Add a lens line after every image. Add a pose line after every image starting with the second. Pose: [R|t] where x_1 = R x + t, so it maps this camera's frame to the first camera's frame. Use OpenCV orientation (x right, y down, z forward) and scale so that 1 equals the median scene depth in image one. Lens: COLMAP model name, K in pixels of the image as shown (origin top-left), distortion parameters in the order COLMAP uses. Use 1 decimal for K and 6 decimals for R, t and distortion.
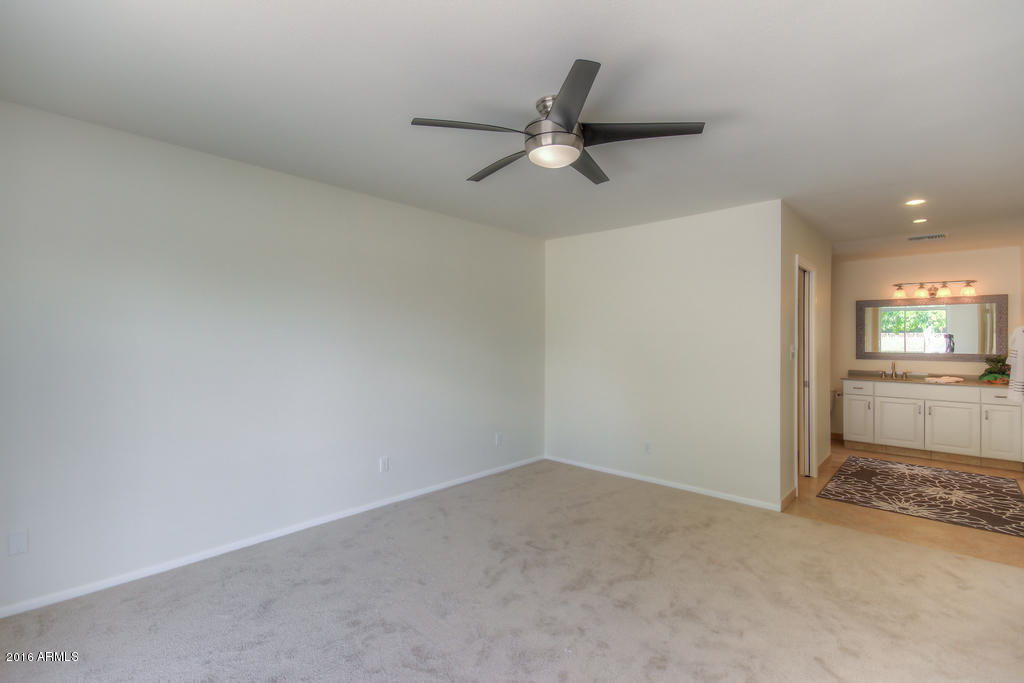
lens RADIAL K [[473.2, 0, 506.3], [0, 473.2, 339.7], [0, 0, 1]] dist [0.011001, -0.000081]
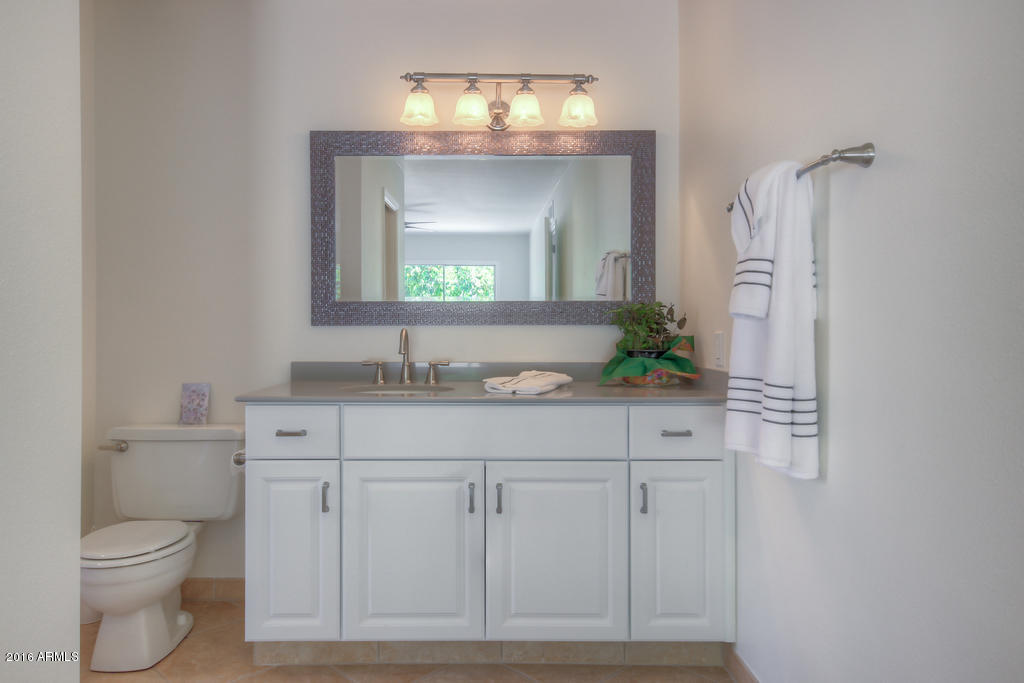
lens RADIAL K [[473.2, 0, 506.3], [0, 473.2, 339.7], [0, 0, 1]] dist [0.011001, -0.000081]
pose [[0.684936, -0.004522, 0.728589, 0.684166], [0.003588, 0.999990, 0.002833, 0.055392], [-0.728594, 0.000674, 0.684945, 0.801357]]
